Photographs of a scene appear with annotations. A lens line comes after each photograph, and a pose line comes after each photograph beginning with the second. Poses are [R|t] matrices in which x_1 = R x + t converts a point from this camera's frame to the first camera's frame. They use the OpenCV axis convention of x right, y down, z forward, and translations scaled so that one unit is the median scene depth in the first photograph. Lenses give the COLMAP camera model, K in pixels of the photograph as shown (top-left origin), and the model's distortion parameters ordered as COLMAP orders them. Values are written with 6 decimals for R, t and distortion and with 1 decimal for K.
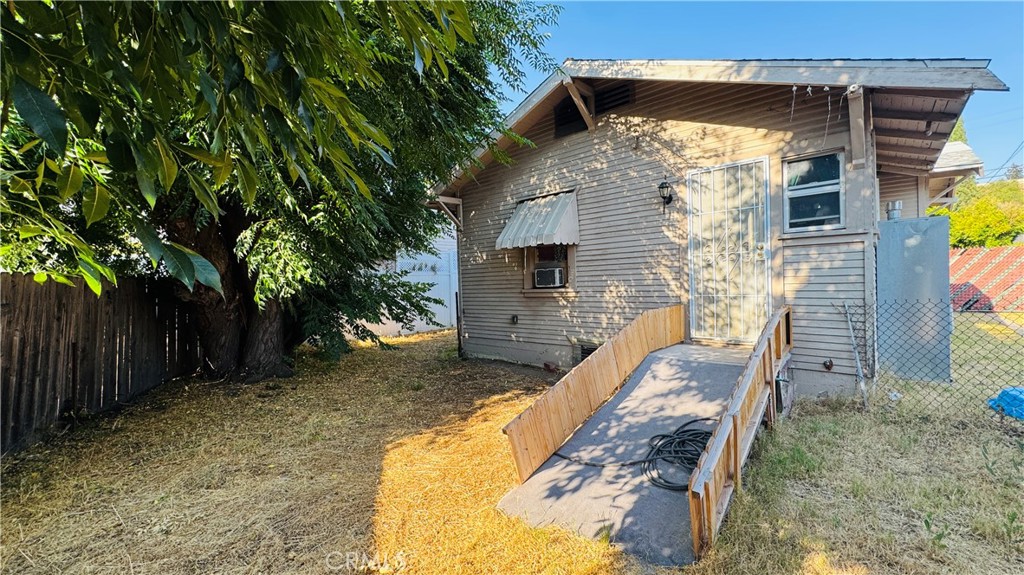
lens RADIAL K [[411.1, 0, 511.8], [0, 411.1, 289.5], [0, 0, 1]] dist [-0.001507, 0.001191]
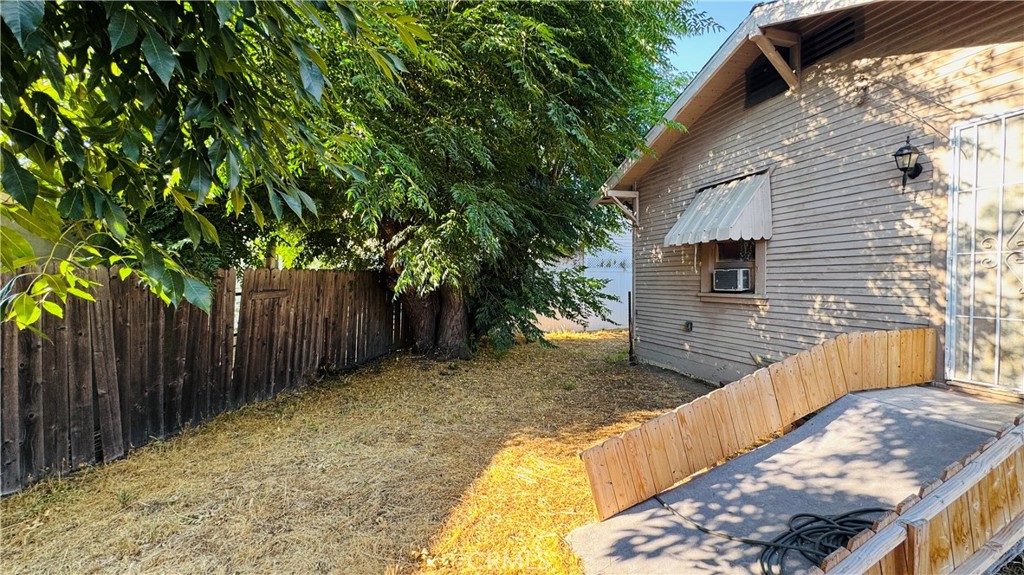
lens RADIAL K [[411.1, 0, 513.2], [0, 411.1, 289.2], [0, 0, 1]] dist [-0.001507, 0.001191]
pose [[0.866812, 0.041065, -0.496942, 0.156580], [-0.032875, 0.999141, 0.025220, -0.021159], [0.497551, -0.005524, 0.867417, 0.083297]]
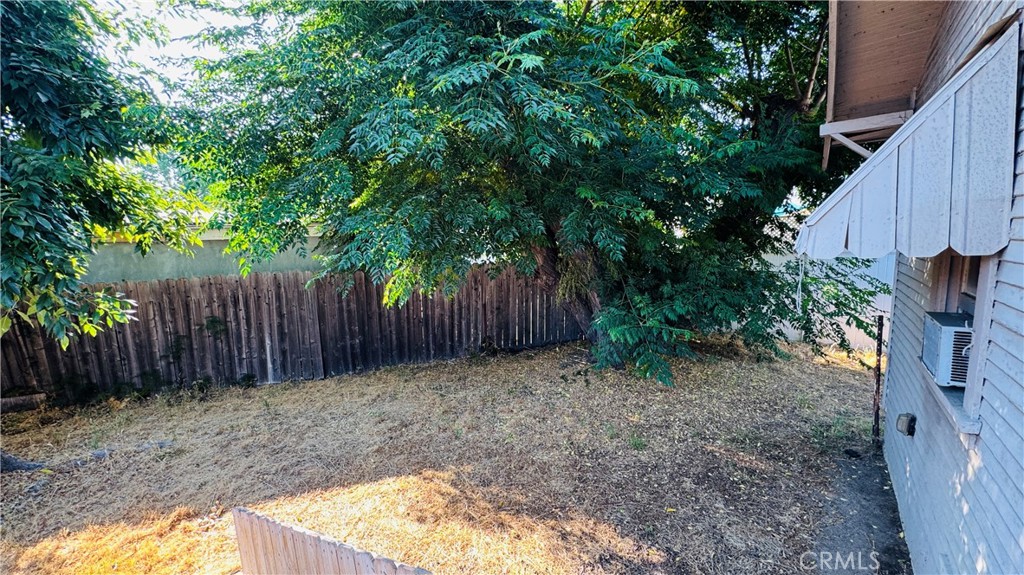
lens RADIAL K [[411.1, 0, 515.4], [0, 411.1, 284.1], [0, 0, 1]] dist [-0.001507, 0.001191]
pose [[0.072376, 0.139524, -0.987570, 0.468469], [0.004068, 0.990117, 0.140182, -0.151007], [0.997369, -0.014163, 0.071094, 0.856201]]
